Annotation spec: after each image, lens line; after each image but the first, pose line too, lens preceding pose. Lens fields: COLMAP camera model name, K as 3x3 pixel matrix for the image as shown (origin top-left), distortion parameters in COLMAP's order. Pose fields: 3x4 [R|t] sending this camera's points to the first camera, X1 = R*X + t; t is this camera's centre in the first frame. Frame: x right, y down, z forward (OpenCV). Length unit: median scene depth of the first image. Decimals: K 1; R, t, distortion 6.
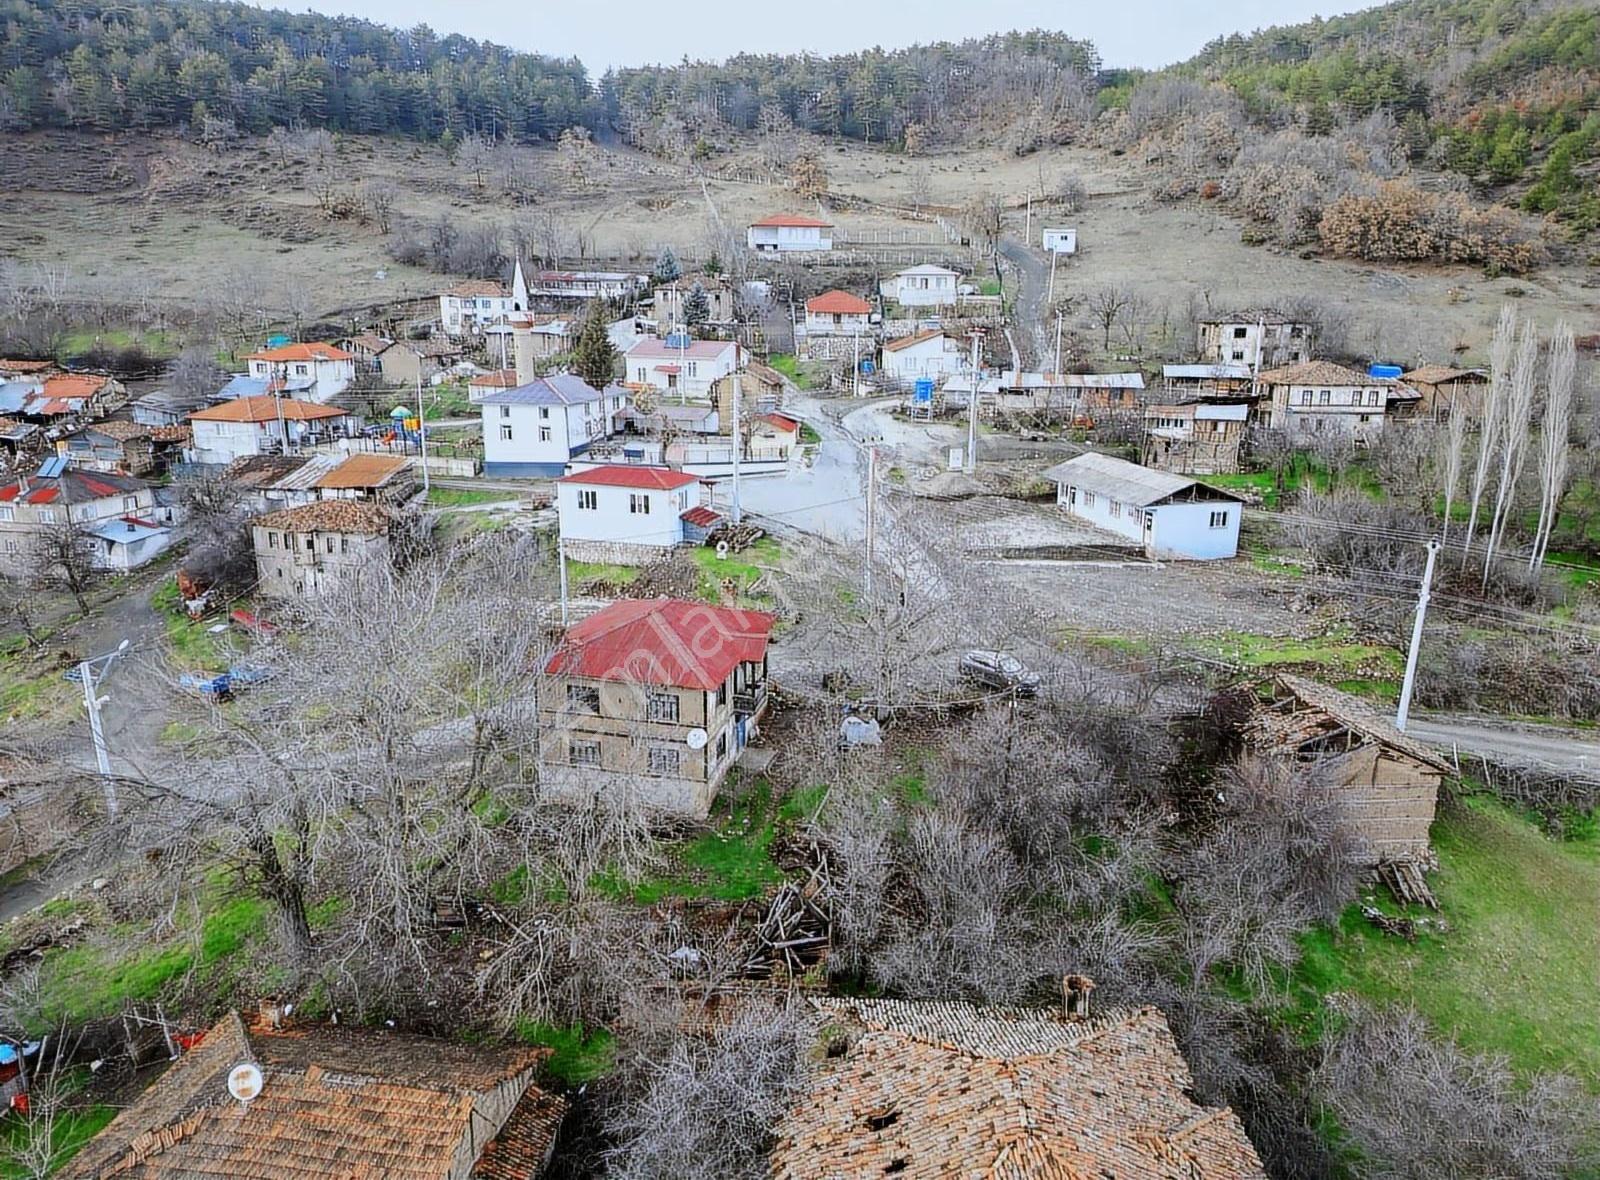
lens RADIAL K [[1110.7, 0, 798.9], [0, 1110.7, 573.3], [0, 0, 1]] dist [0.076776, -0.080584]
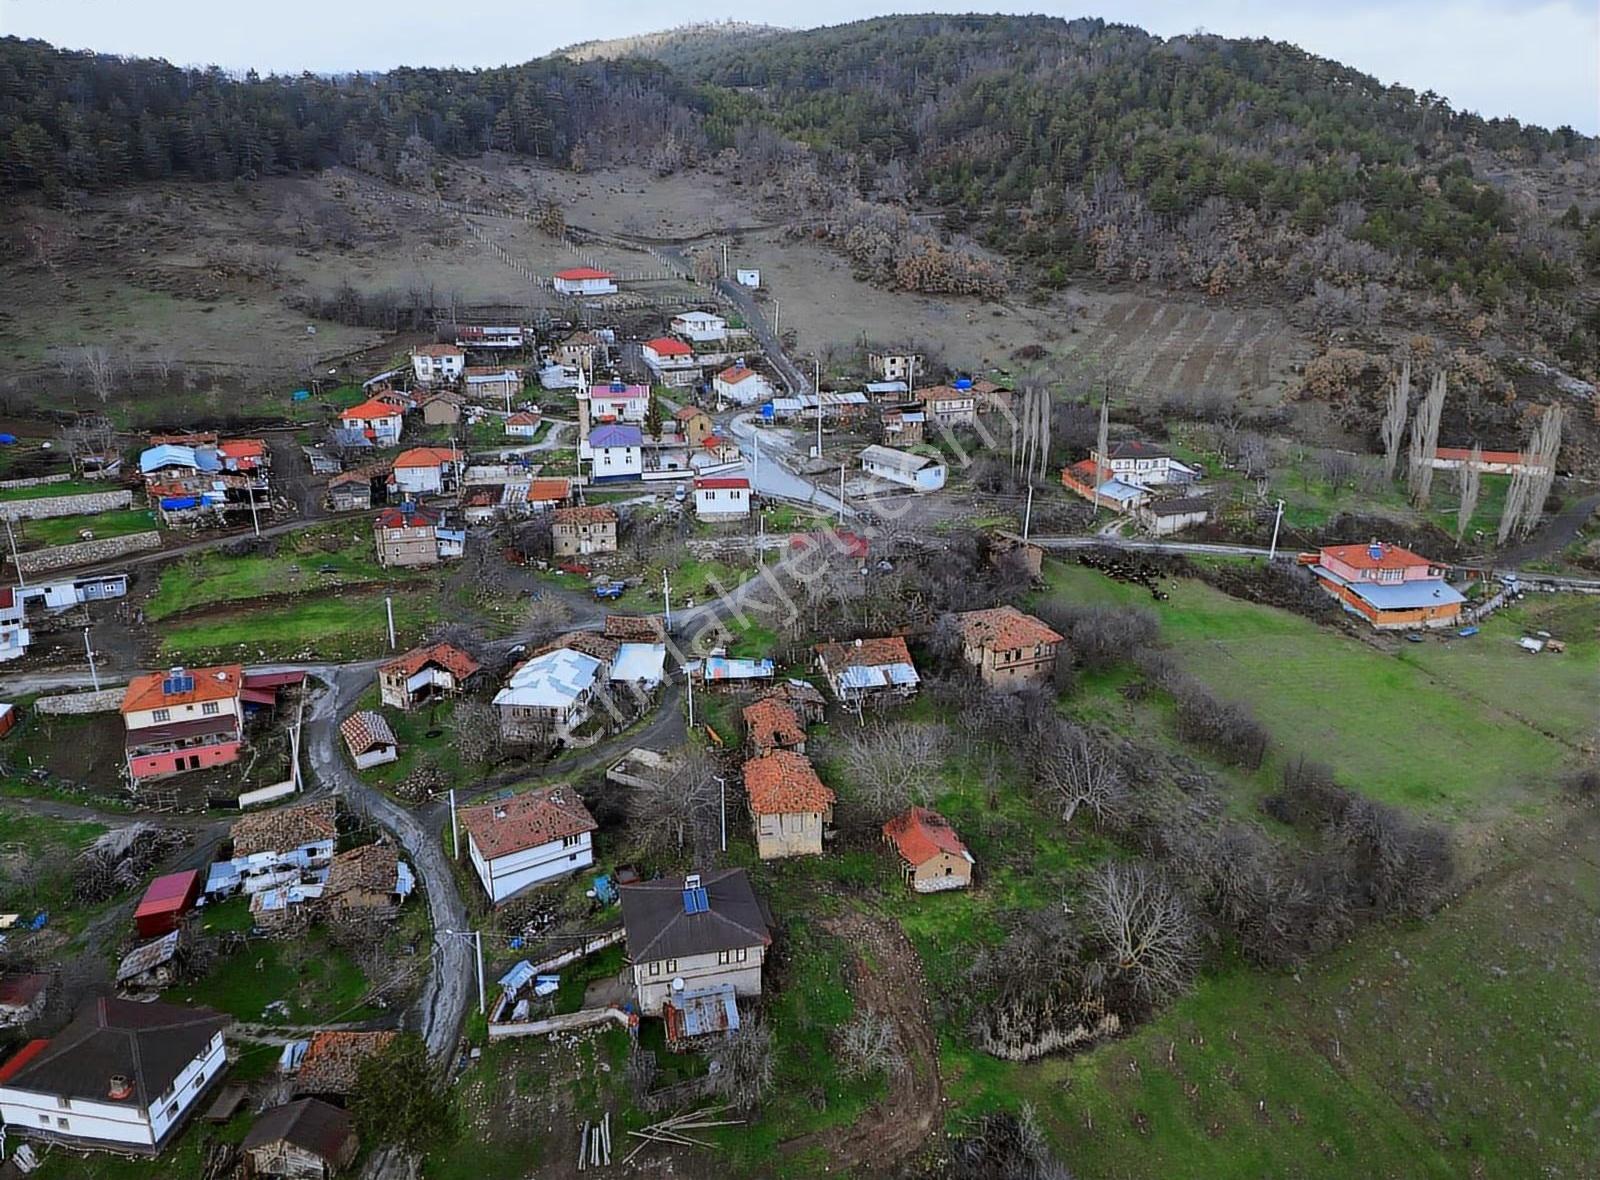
lens RADIAL K [[1110.7, 0, 798.9], [0, 1110.7, 573.3], [0, 0, 1]] dist [0.076776, -0.080584]
pose [[0.904212, -0.146959, 0.401005, -0.722709], [0.106900, 0.986924, 0.120638, -0.122591], [-0.413490, -0.066215, 0.908098, -0.886334]]
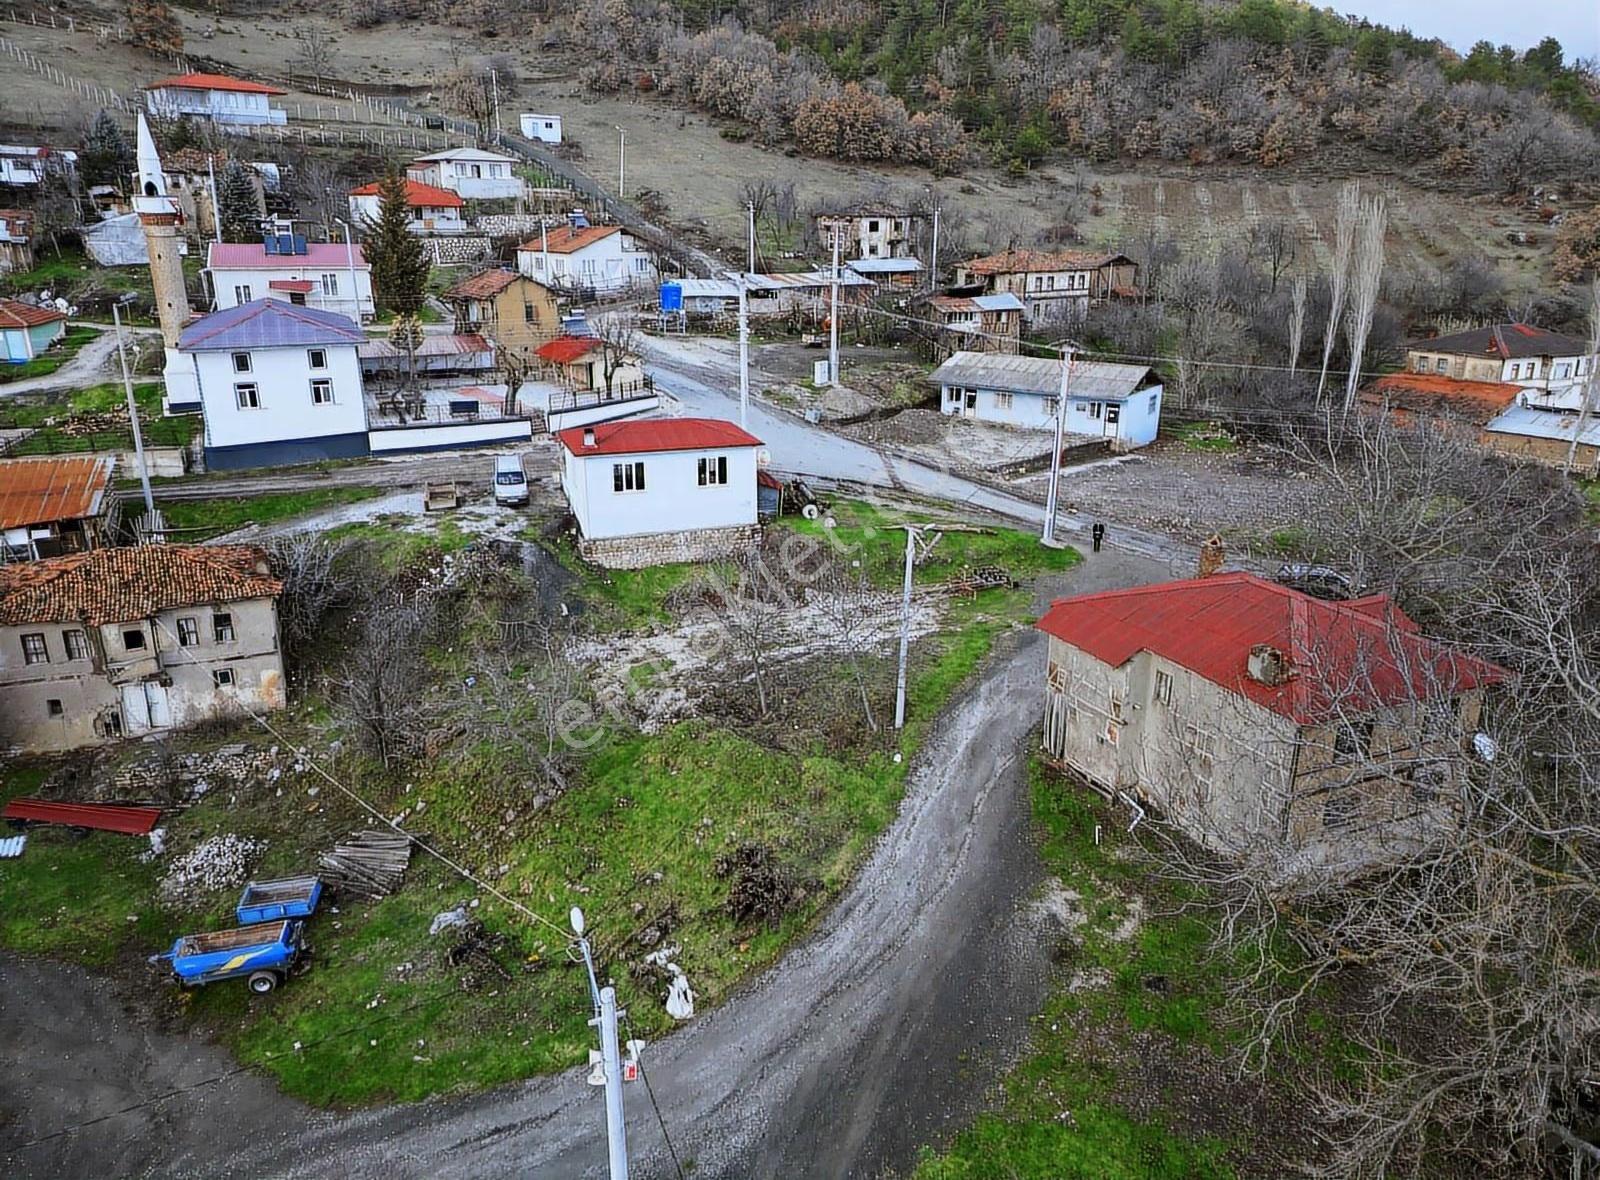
lens RADIAL K [[1110.7, 0, 798.9], [0, 1110.7, 573.3], [0, 0, 1]] dist [0.076776, -0.080584]
pose [[0.779039, -0.199664, 0.594333, -0.384046], [0.154384, 0.979839, 0.126810, -0.057695], [-0.607670, -0.007035, 0.794158, 0.299130]]
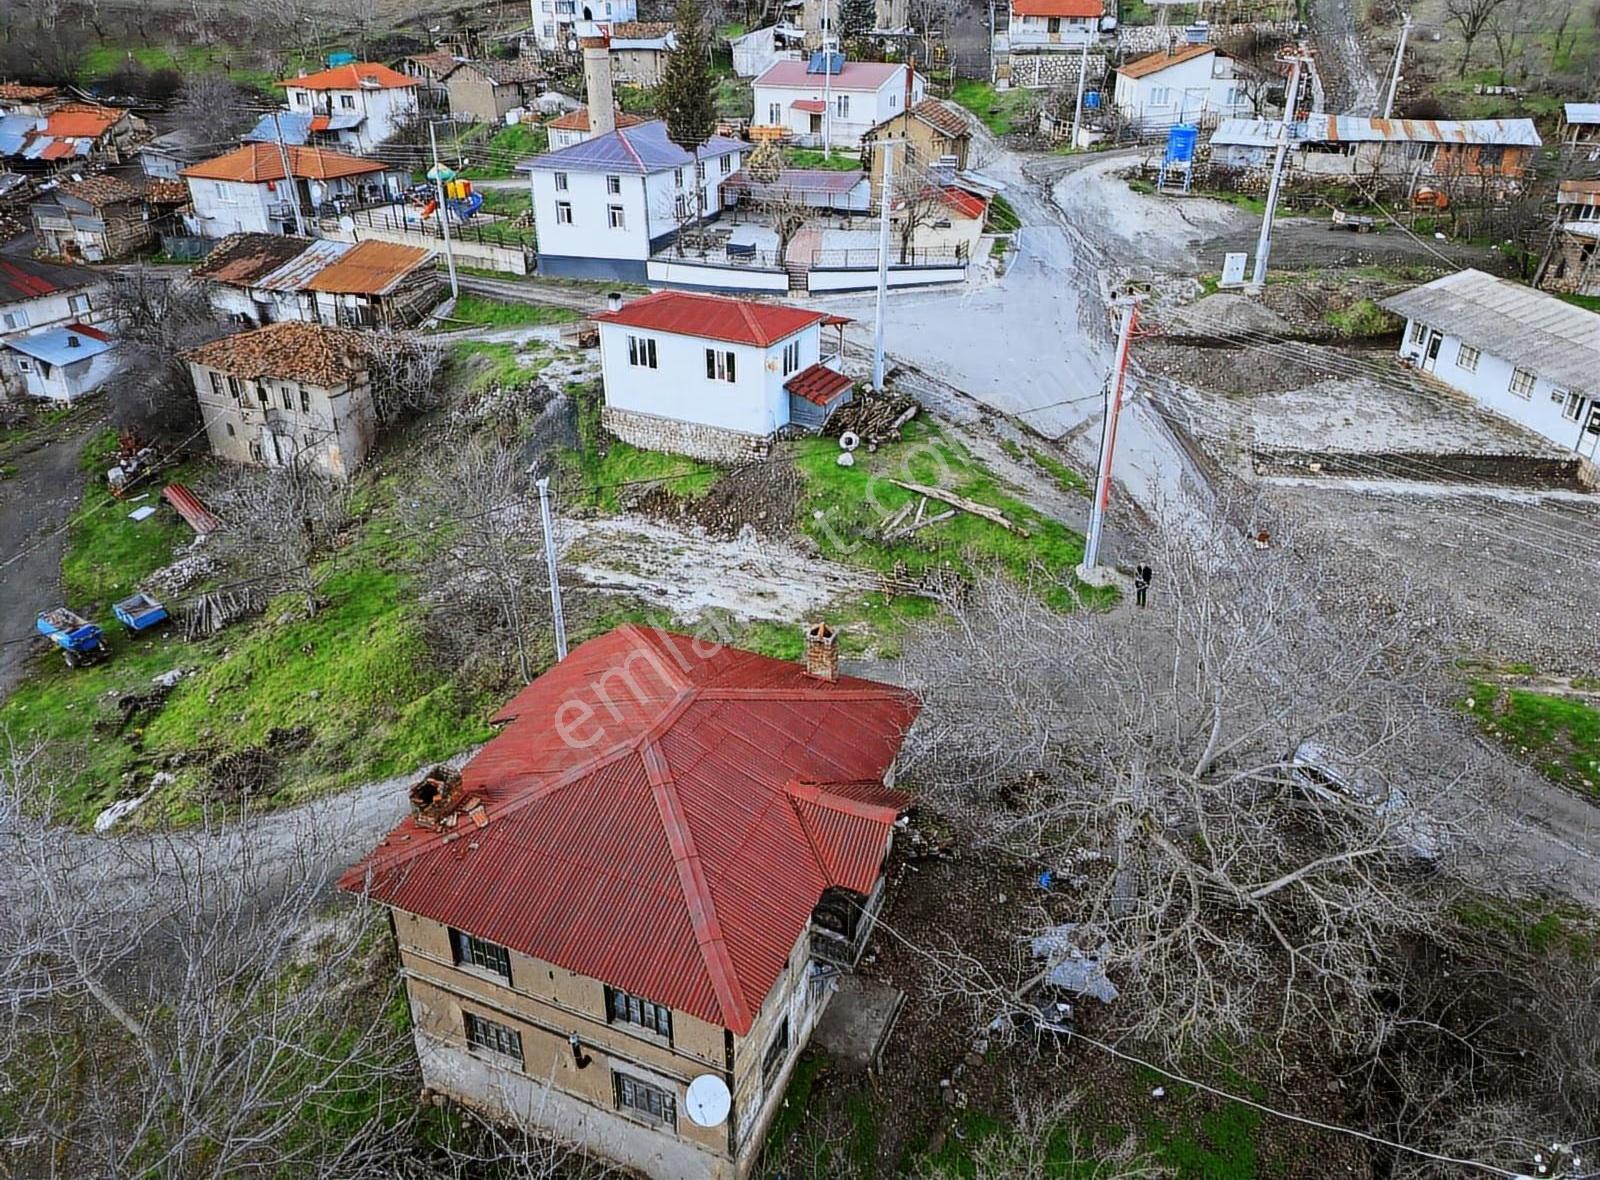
lens RADIAL K [[1110.7, 0, 798.9], [0, 1110.7, 573.3], [0, 0, 1]] dist [0.076776, -0.080584]
pose [[0.987836, 0.066109, -0.140745, -0.003124], [-0.031763, 0.971828, 0.233543, -0.069873], [0.152219, -0.226232, 0.962106, 0.276076]]
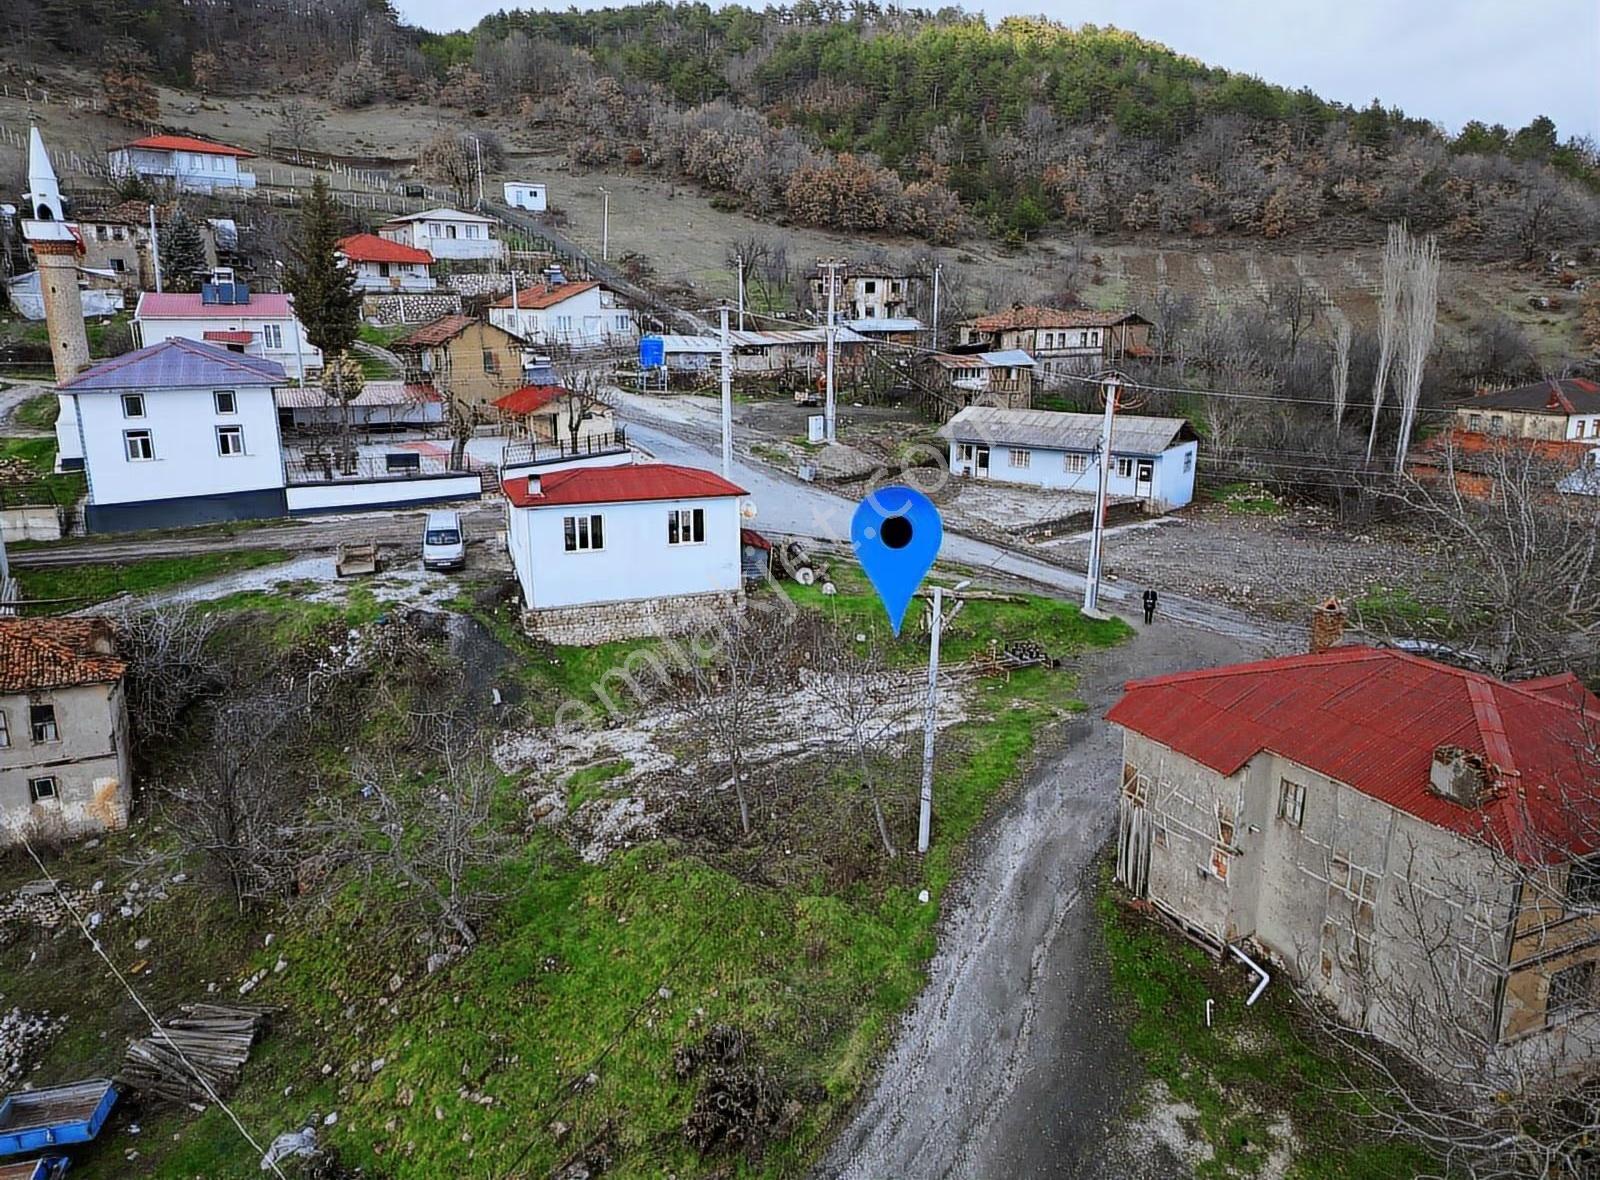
lens RADIAL K [[1110.7, 0, 798.9], [0, 1110.7, 573.3], [0, 0, 1]] dist [0.076776, -0.080584]
pose [[0.775096, -0.157391, 0.611927, -0.329695], [0.157432, 0.986041, 0.054205, -0.043730], [-0.611916, 0.054323, 0.789055, 0.371393]]
